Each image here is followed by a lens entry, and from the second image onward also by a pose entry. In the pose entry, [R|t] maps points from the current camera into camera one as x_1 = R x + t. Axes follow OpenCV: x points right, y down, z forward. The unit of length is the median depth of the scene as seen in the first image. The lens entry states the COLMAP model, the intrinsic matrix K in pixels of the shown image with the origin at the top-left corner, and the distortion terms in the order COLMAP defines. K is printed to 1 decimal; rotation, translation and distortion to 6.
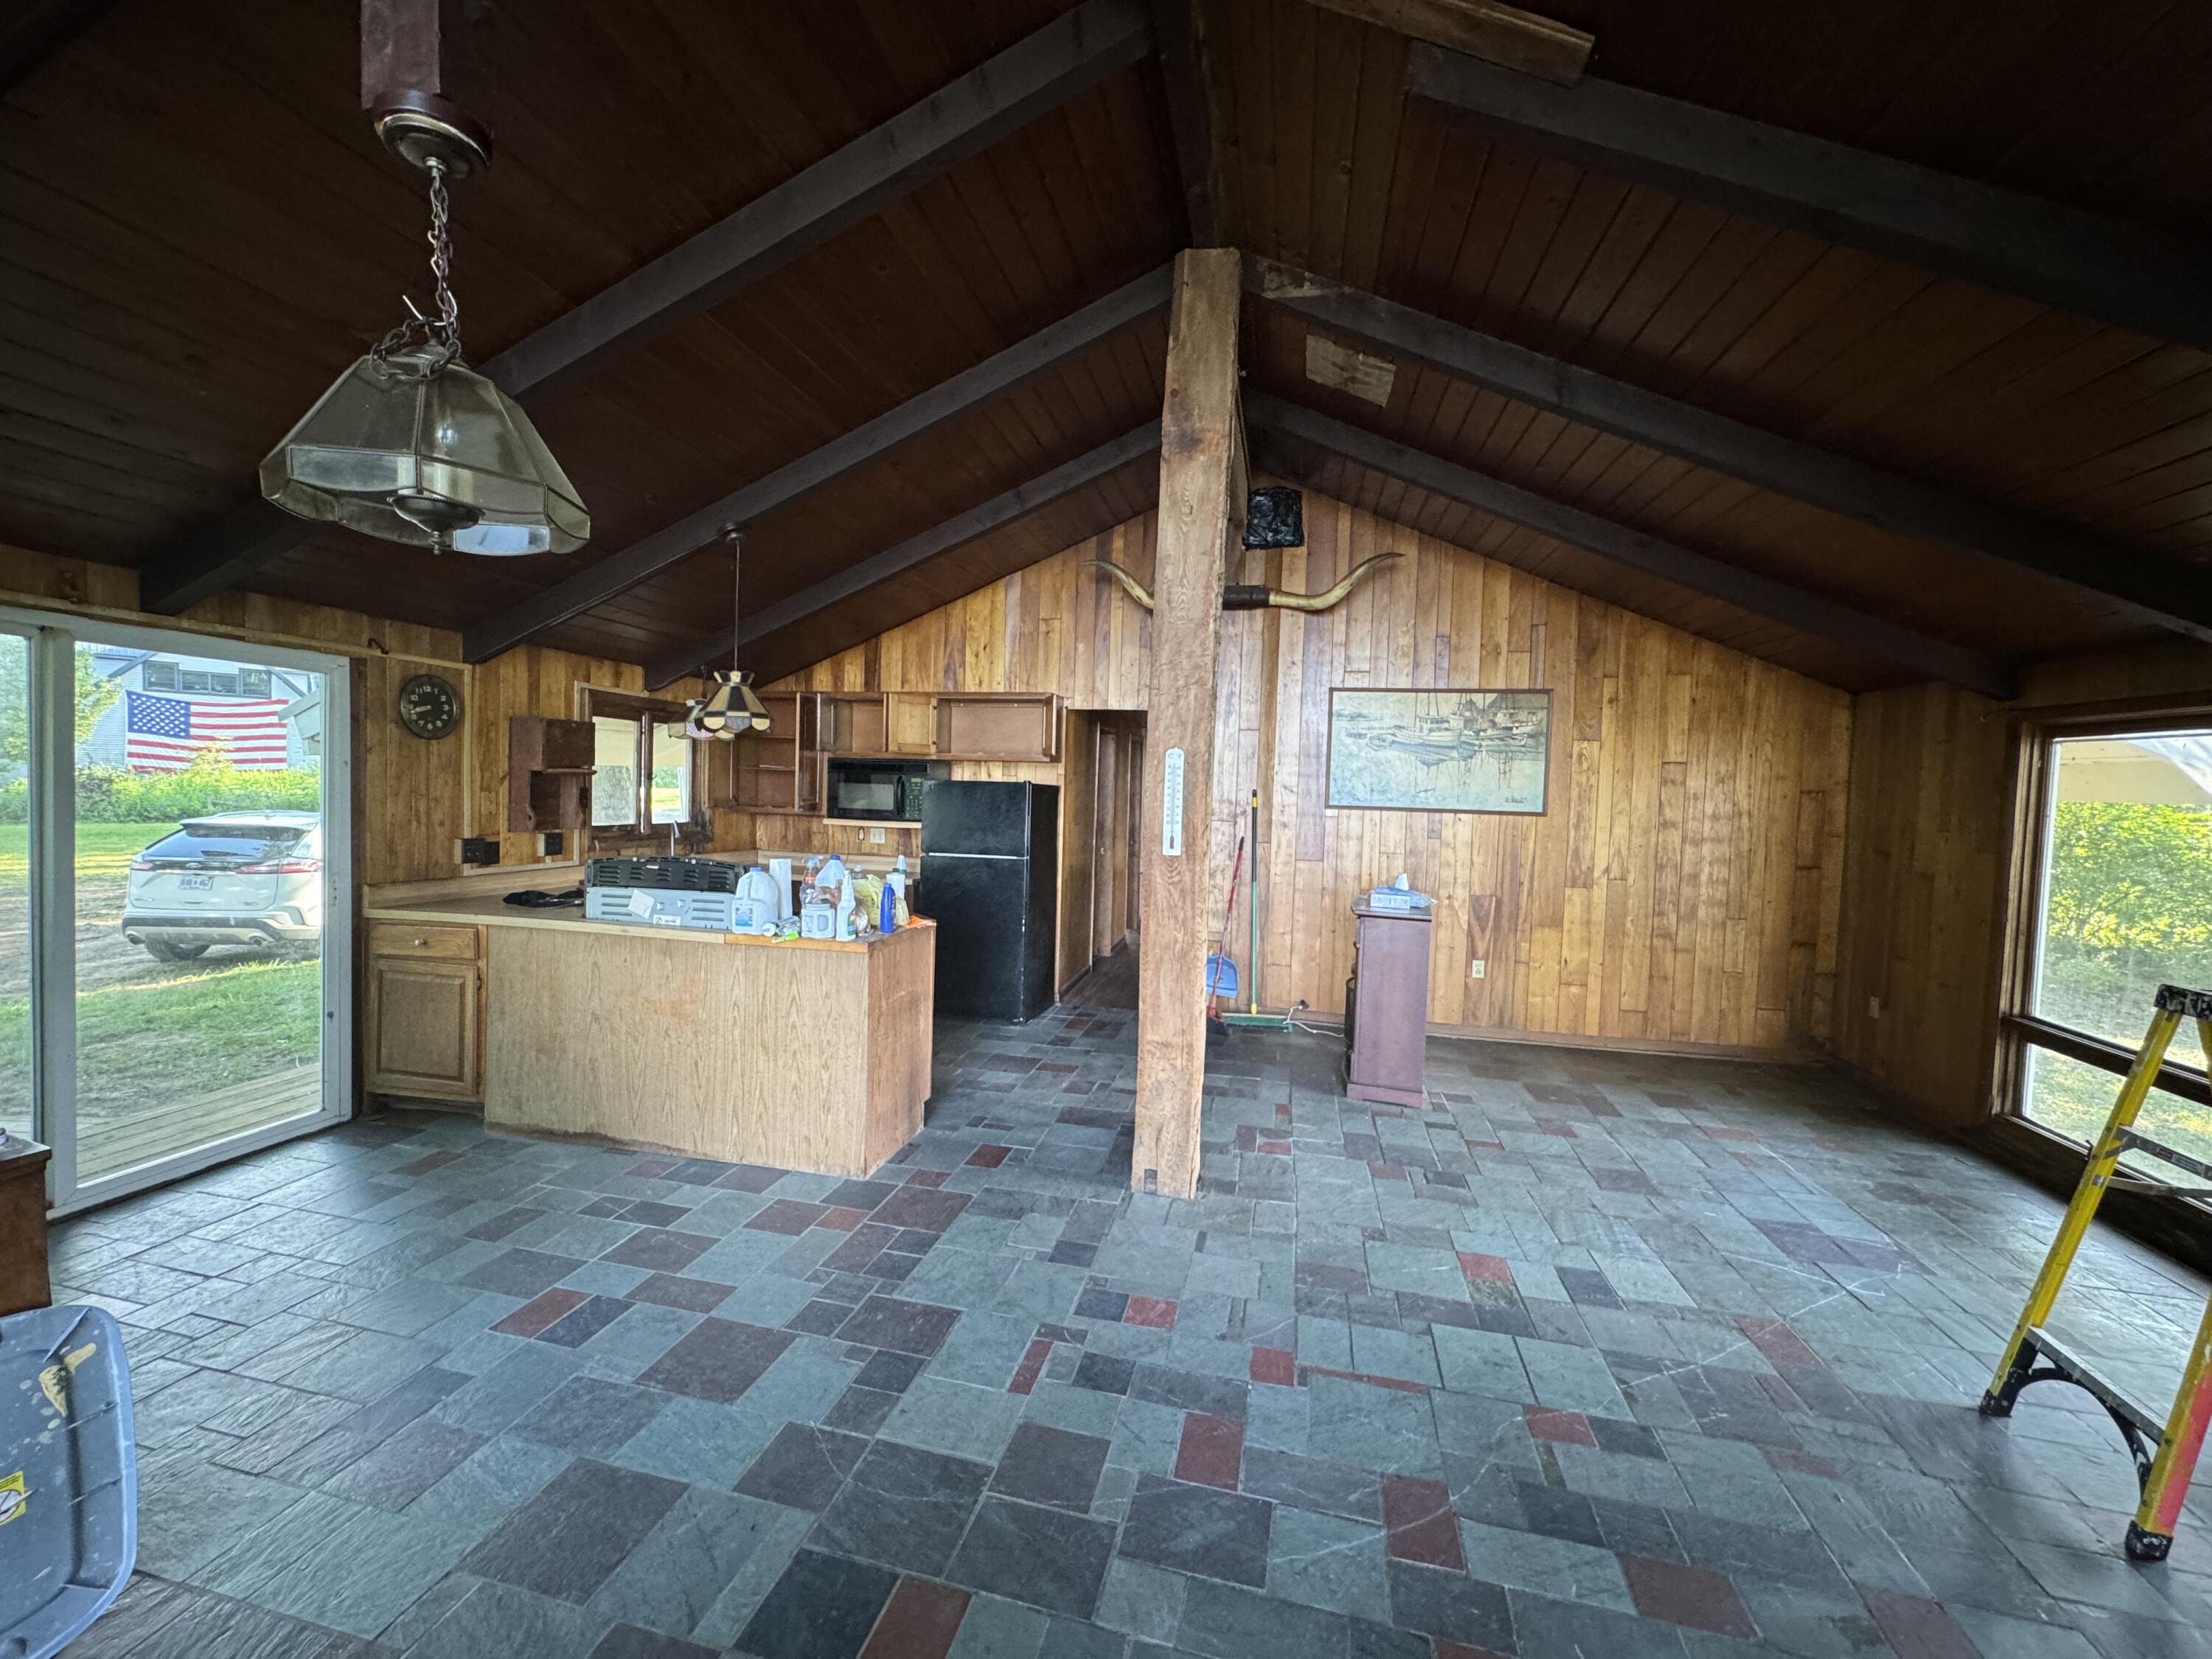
lens RADIAL K [[885.2, 0, 1105.9], [0, 885.2, 823.6], [0, 0, 1]] dist [-0.002292, 0.000740]
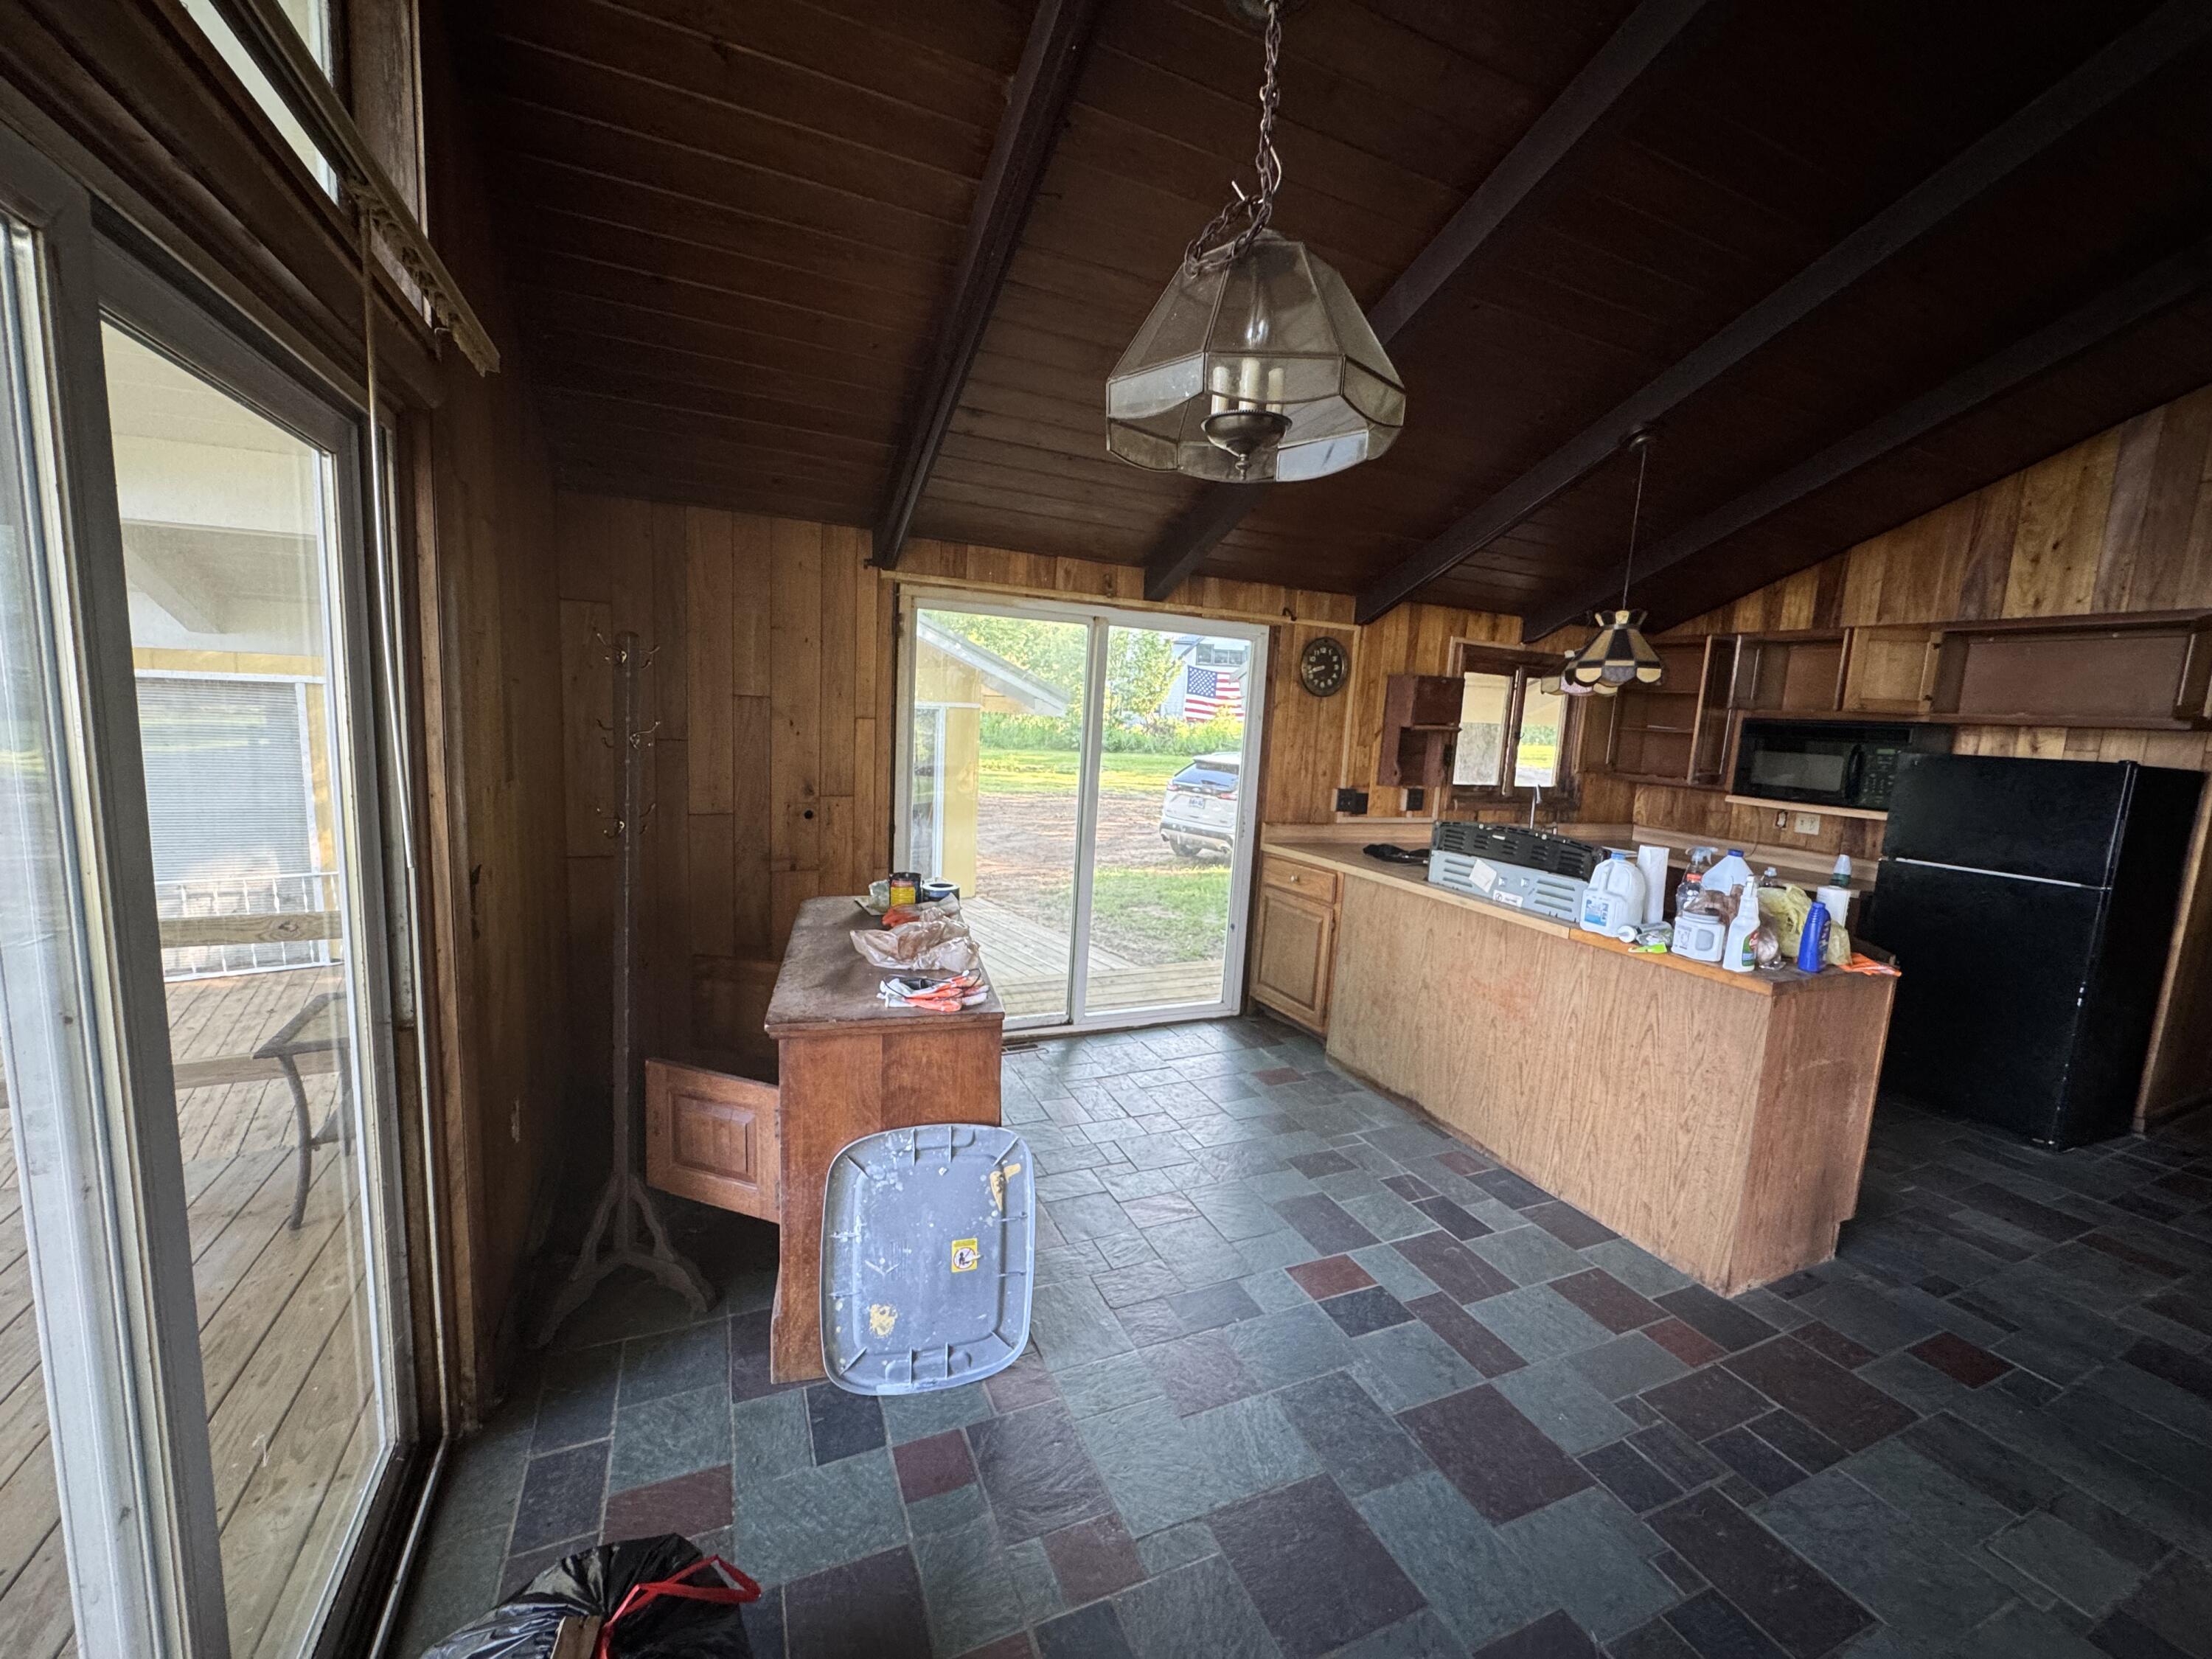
lens RADIAL K [[885.2, 0, 1105.9], [0, 885.2, 823.6], [0, 0, 1]] dist [-0.002292, 0.000740]
pose [[0.600965, 0.107339, -0.792035, -0.038287], [-0.069468, 0.994206, 0.082029, -0.010654], [0.796251, 0.005725, 0.604939, 0.129397]]
